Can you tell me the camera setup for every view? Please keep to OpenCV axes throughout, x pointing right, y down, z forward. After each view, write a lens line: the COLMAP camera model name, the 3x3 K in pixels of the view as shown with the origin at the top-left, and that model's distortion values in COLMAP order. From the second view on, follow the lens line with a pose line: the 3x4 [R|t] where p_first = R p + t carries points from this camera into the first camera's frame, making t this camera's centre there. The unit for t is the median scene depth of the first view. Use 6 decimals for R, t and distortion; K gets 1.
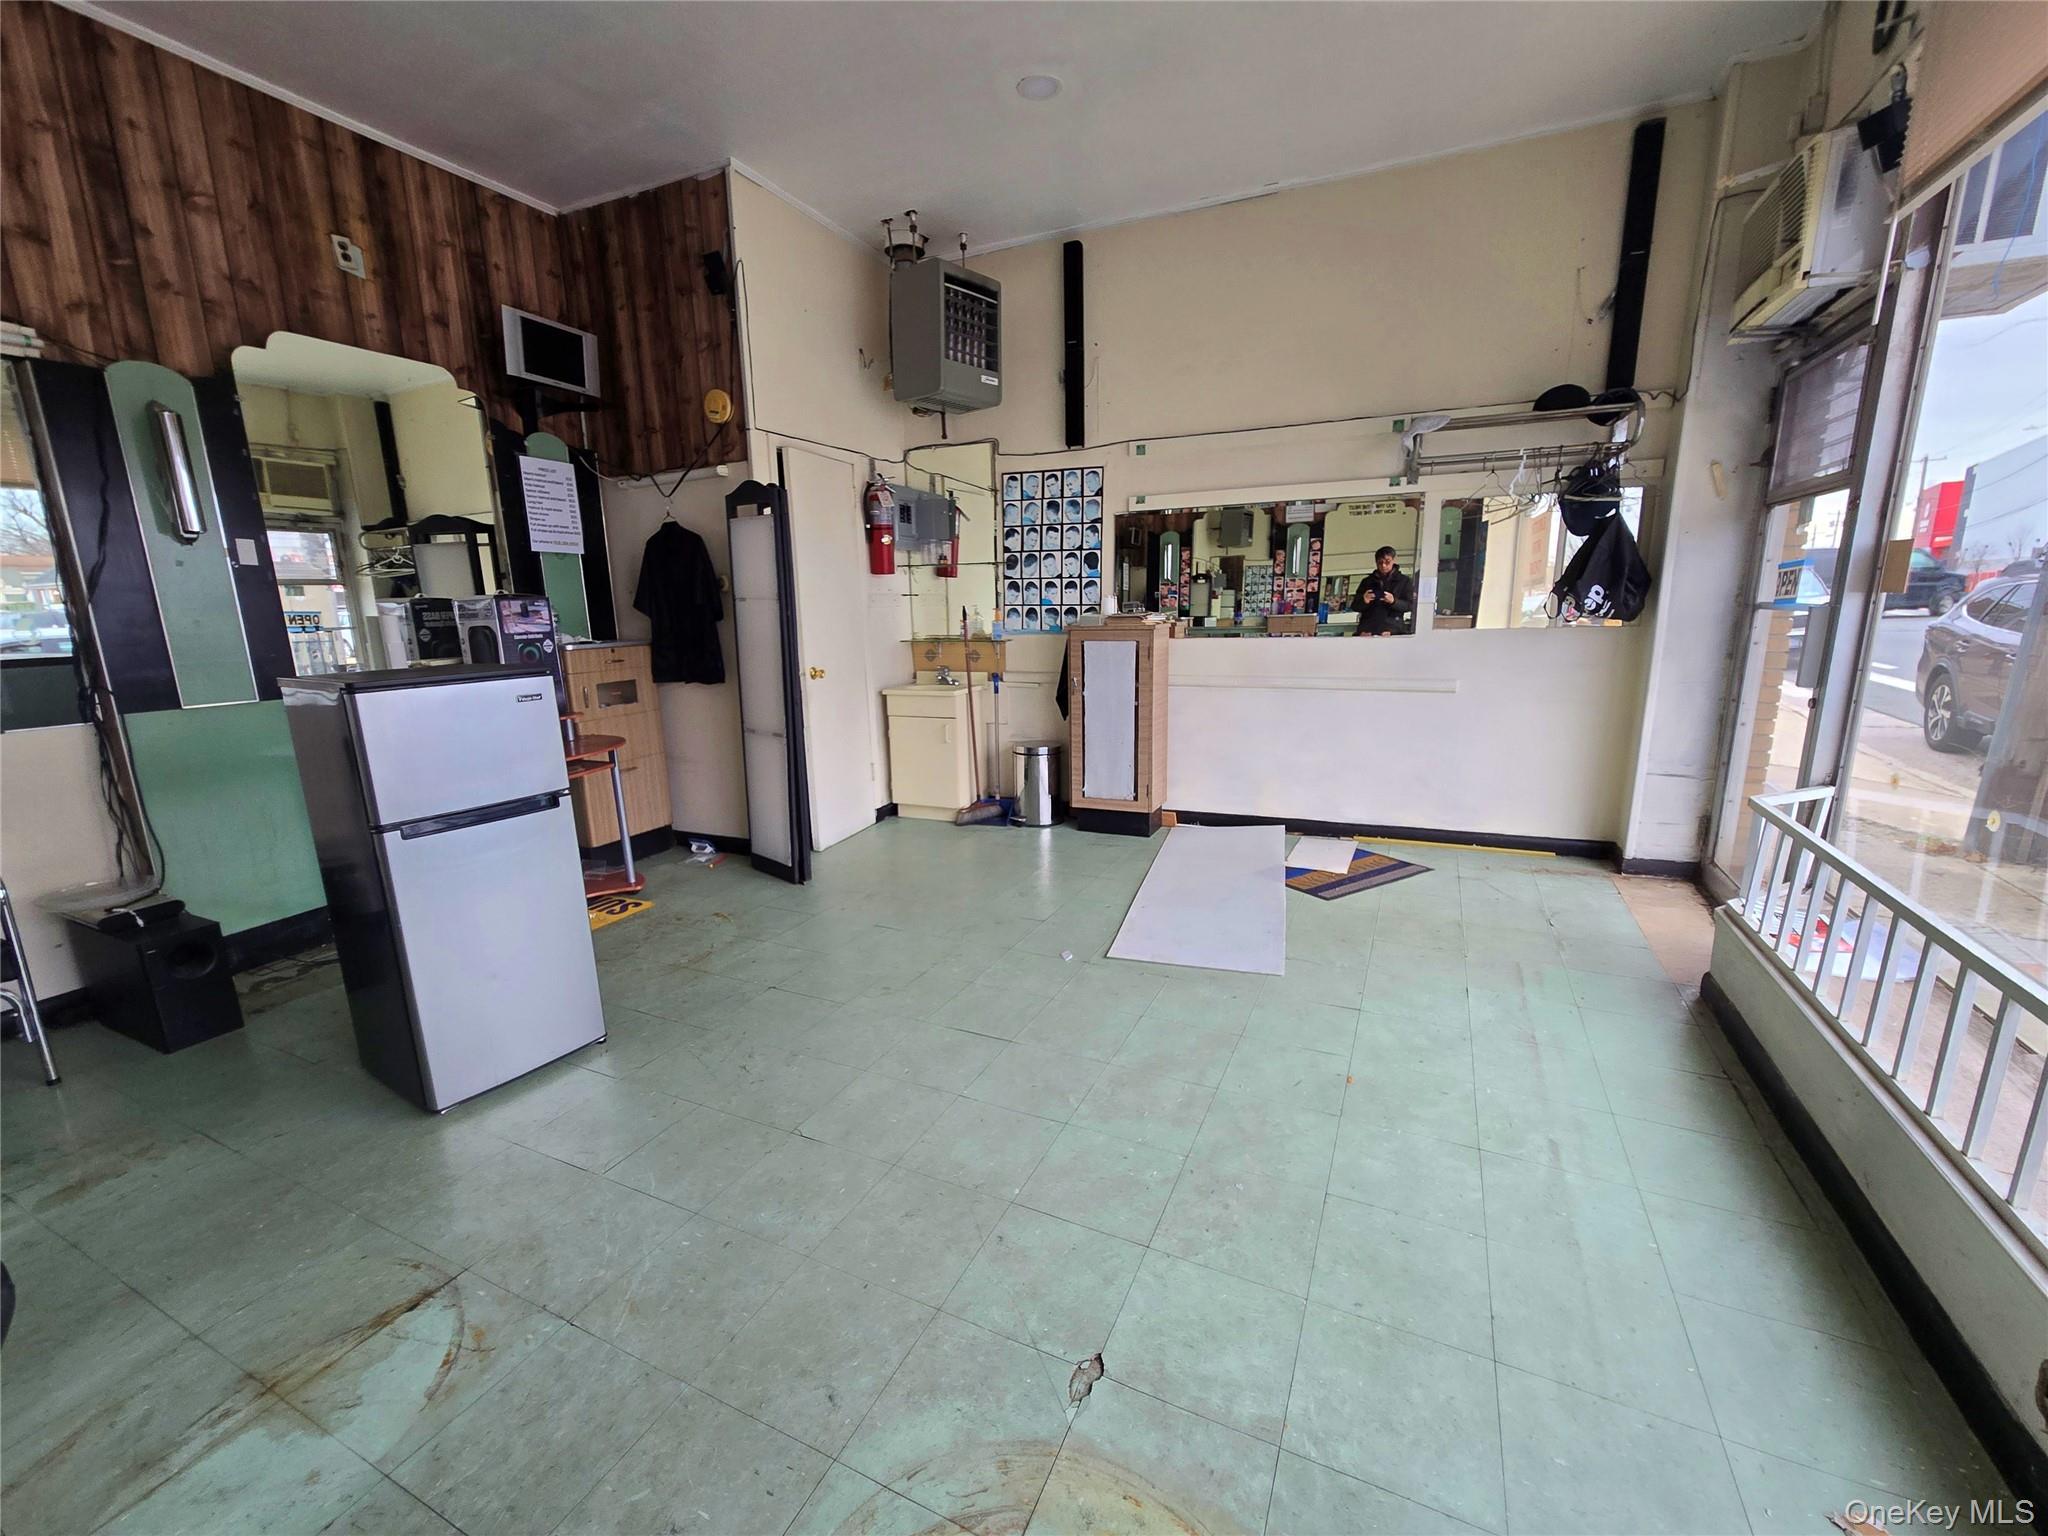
lens RADIAL K [[840.3, 0, 1020.9], [0, 840.3, 781.0], [0, 0, 1]] dist [0.002418, 0.000347]
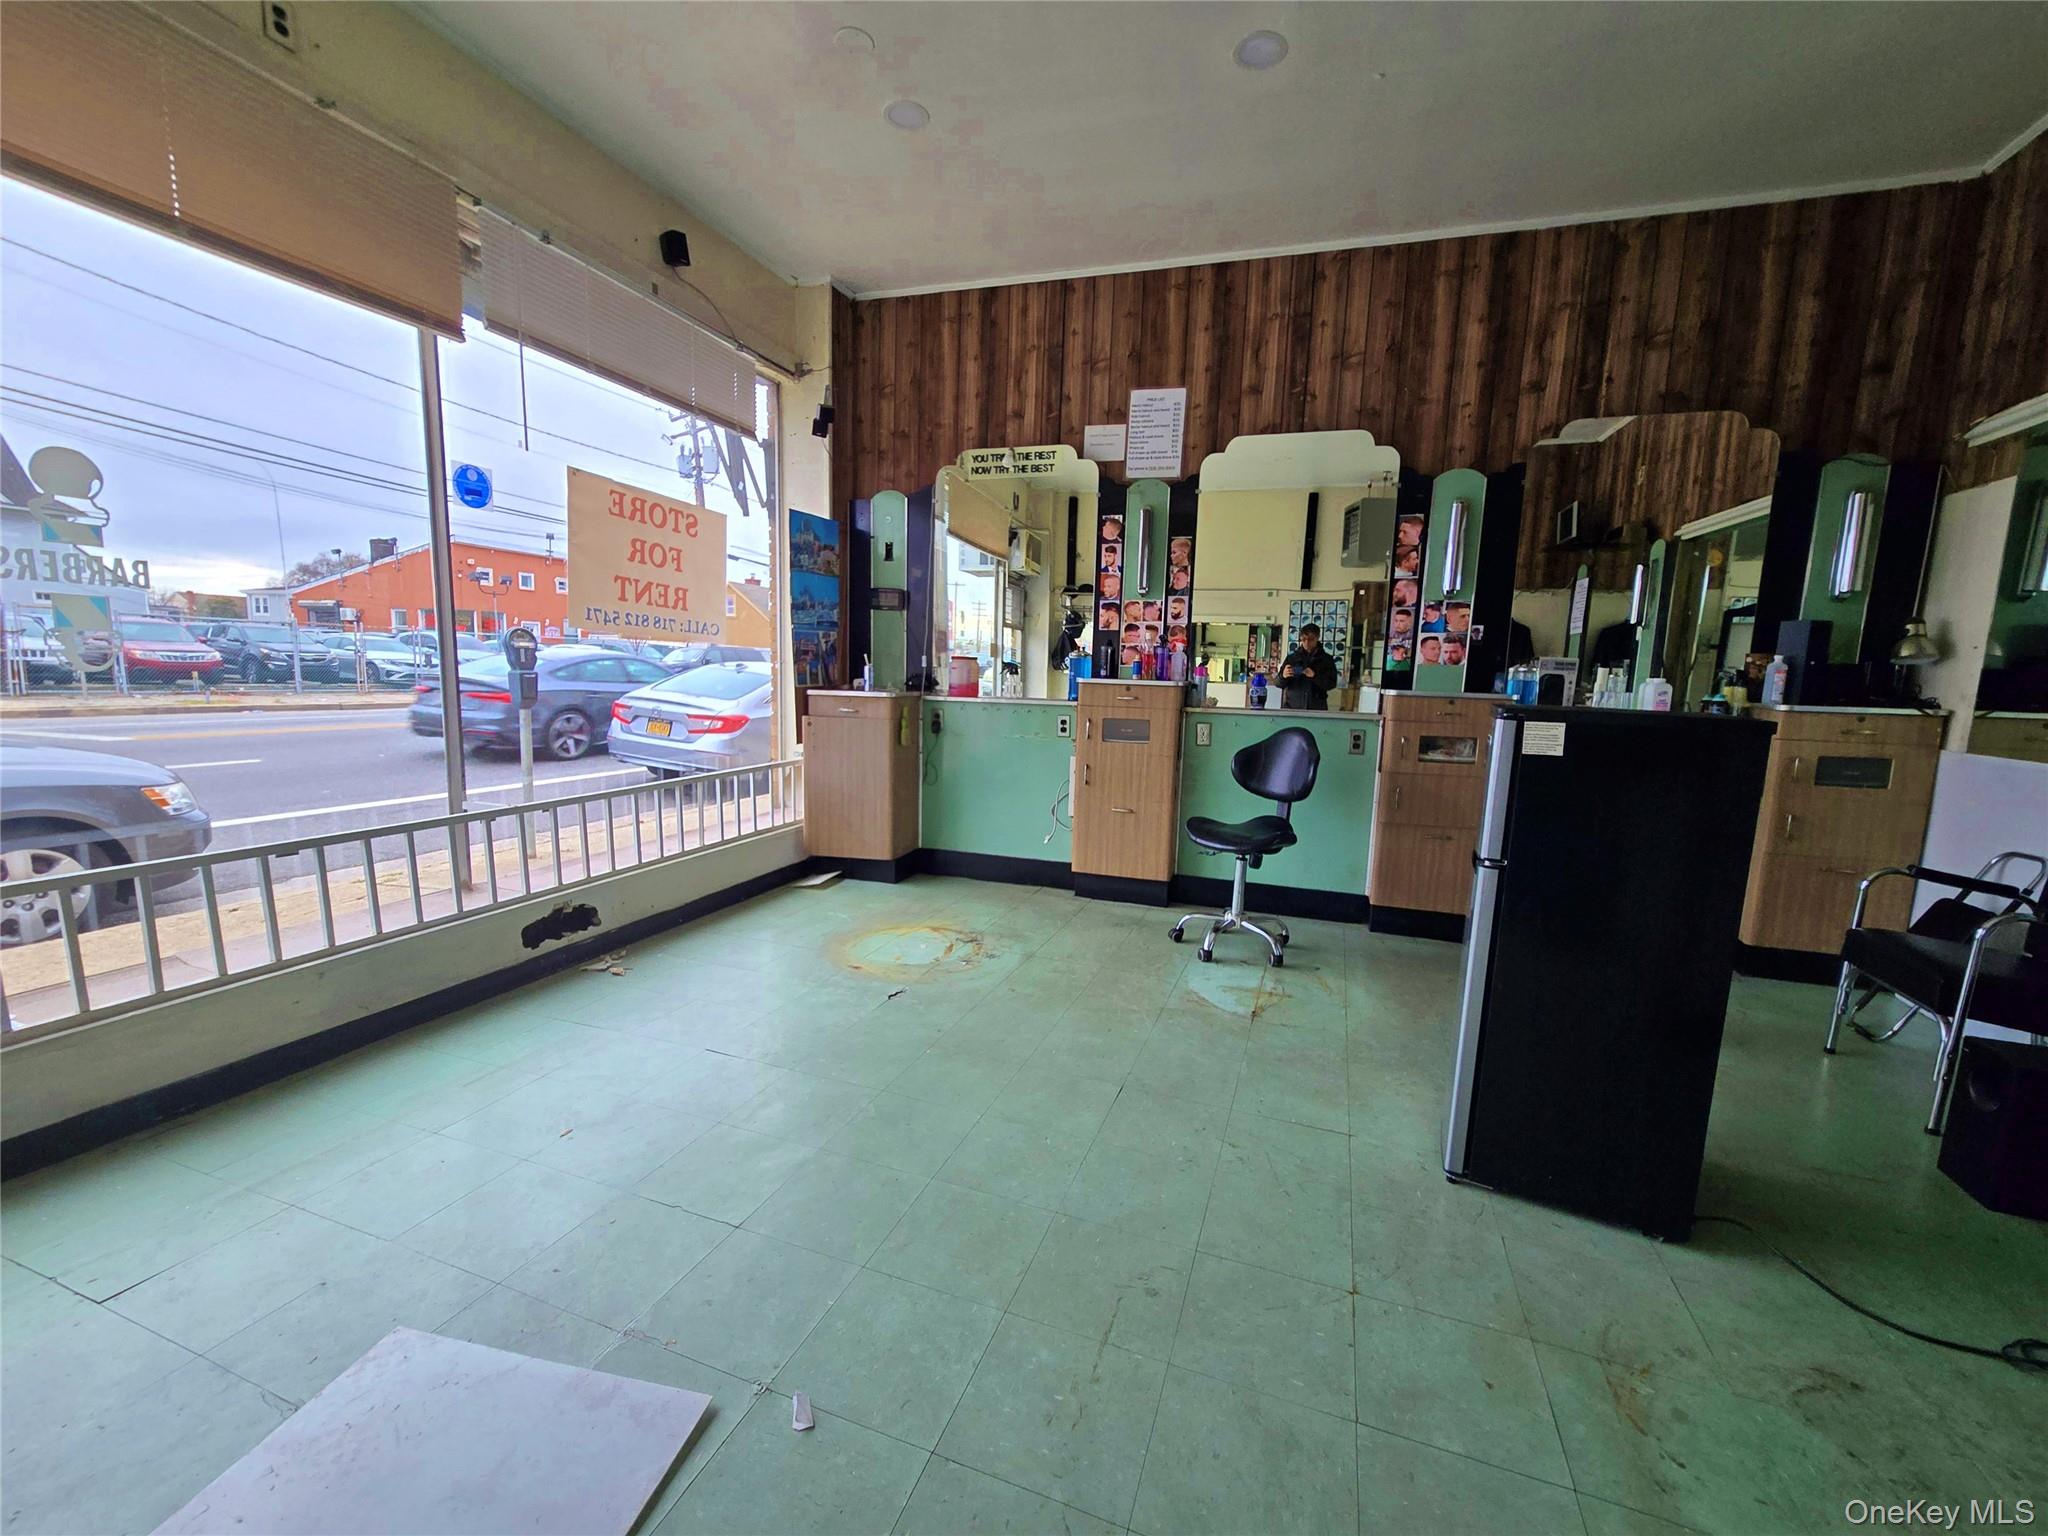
lens RADIAL K [[840.3, 0, 1020.9], [0, 840.3, 781.0], [0, 0, 1]] dist [0.002418, 0.000347]
pose [[-0.995316, 0.005895, -0.096498, -0.019014], [-0.027755, 0.938697, 0.343624, -0.286245], [0.092608, 0.344692, -0.934136, 1.500737]]
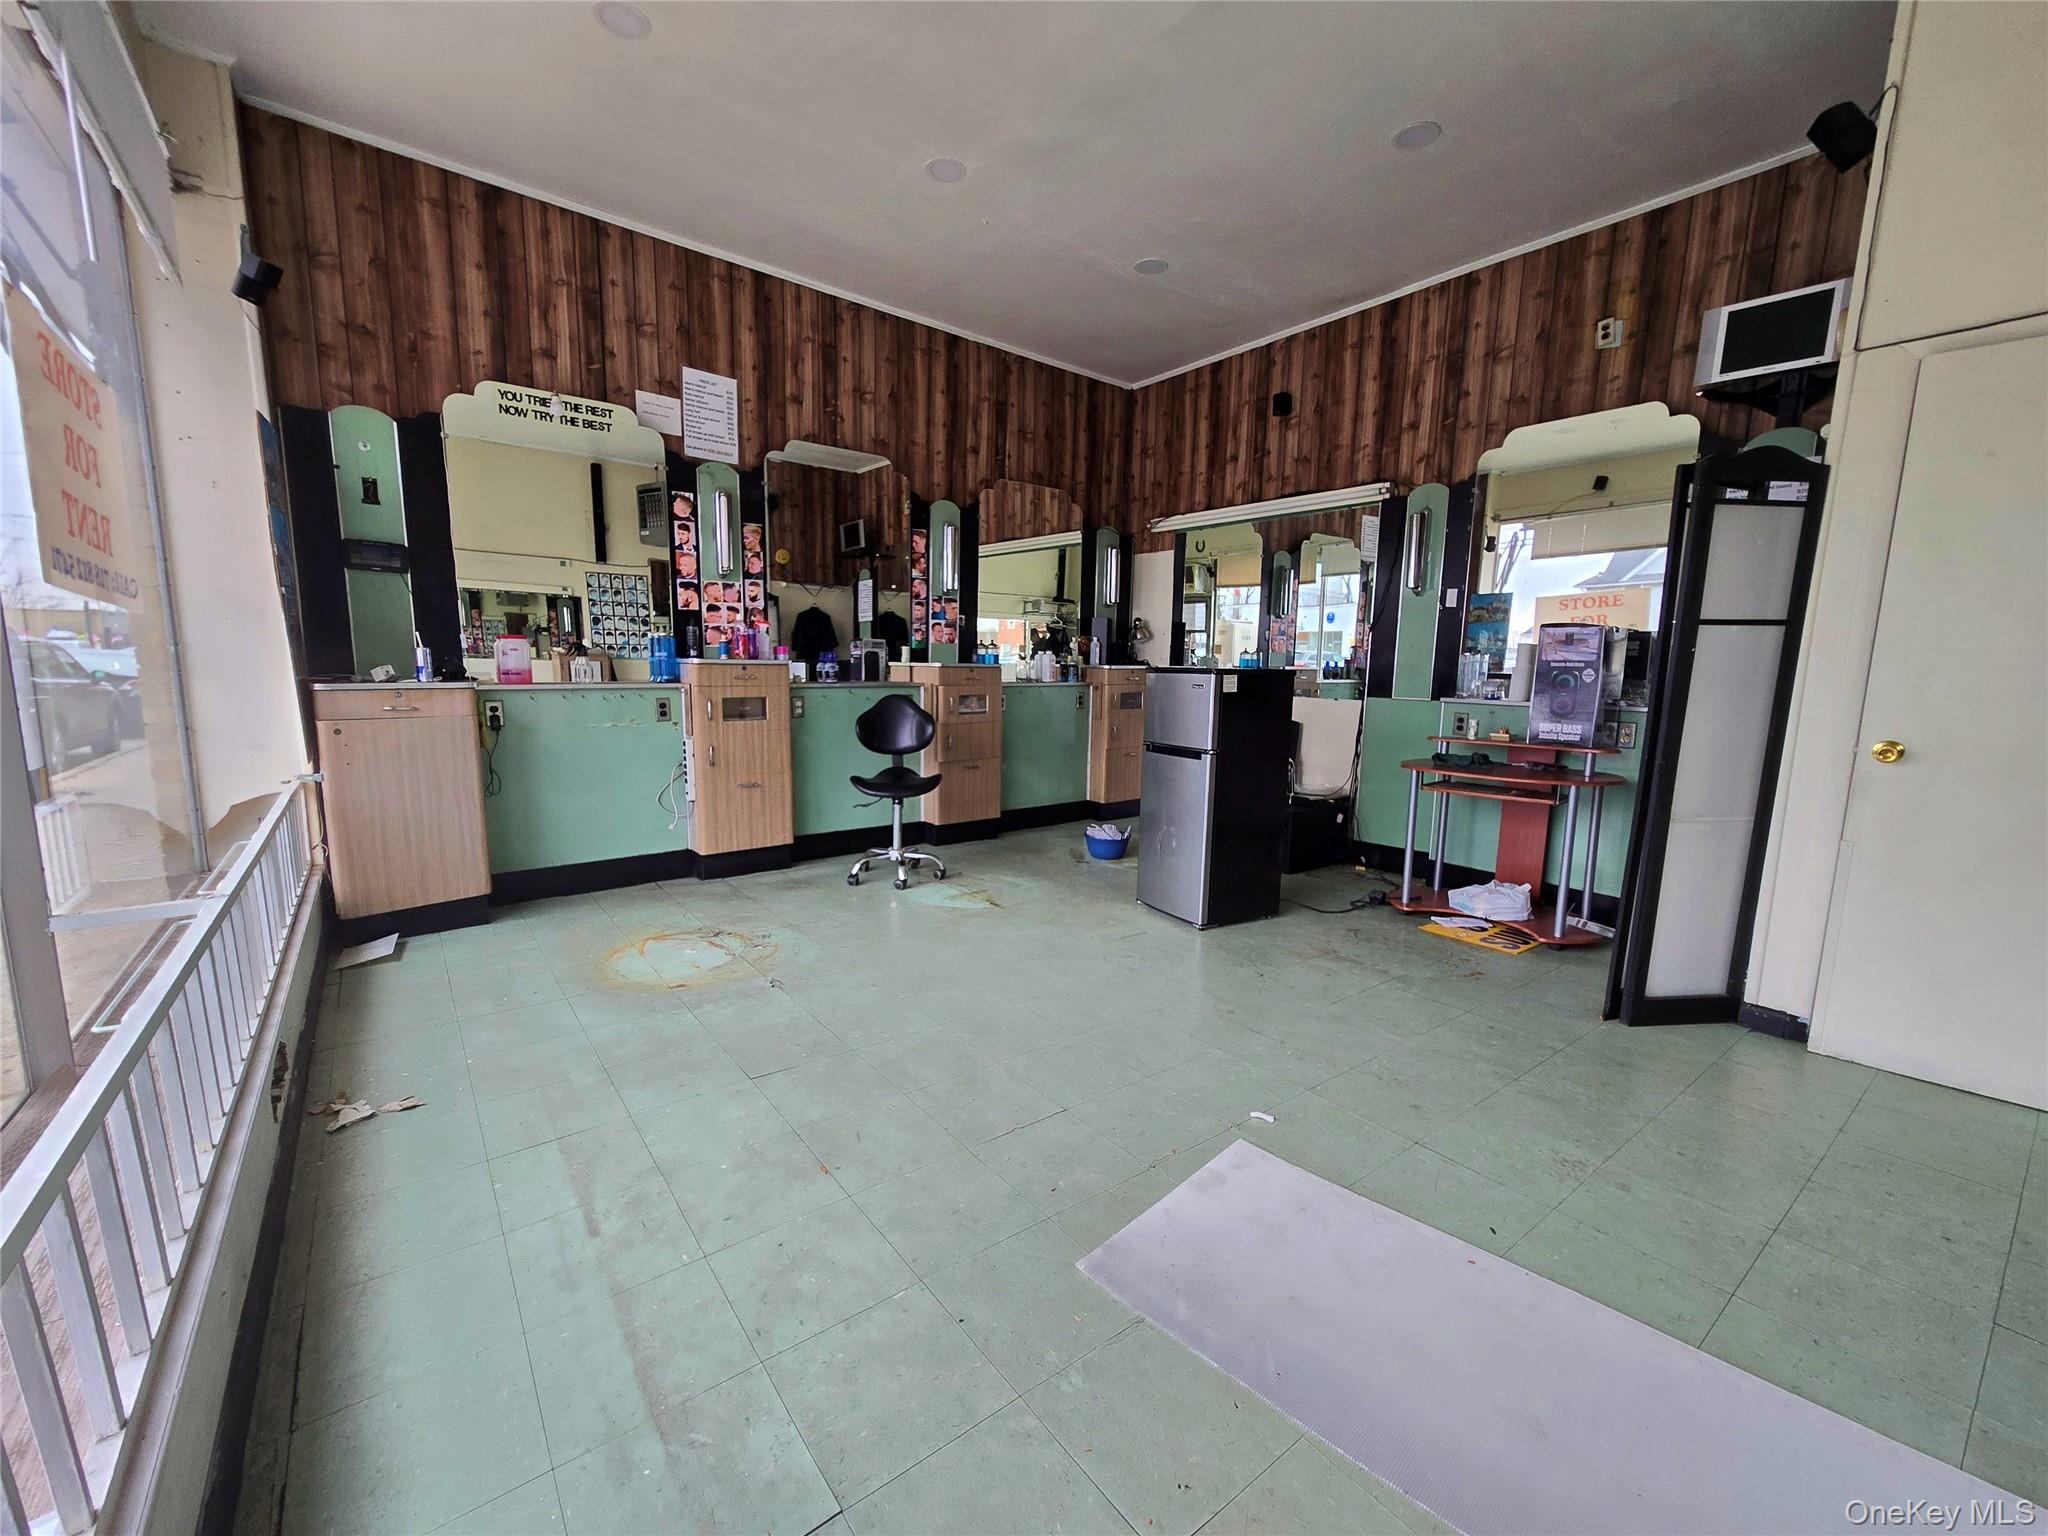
lens RADIAL K [[840.3, 0, 1020.9], [0, 840.3, 781.0], [0, 0, 1]] dist [0.002418, 0.000347]
pose [[-0.453055, 0.142807, -0.879970, 0.835985], [-0.195474, 0.947152, 0.254349, -0.227162], [0.869788, 0.287245, -0.401197, 1.182596]]
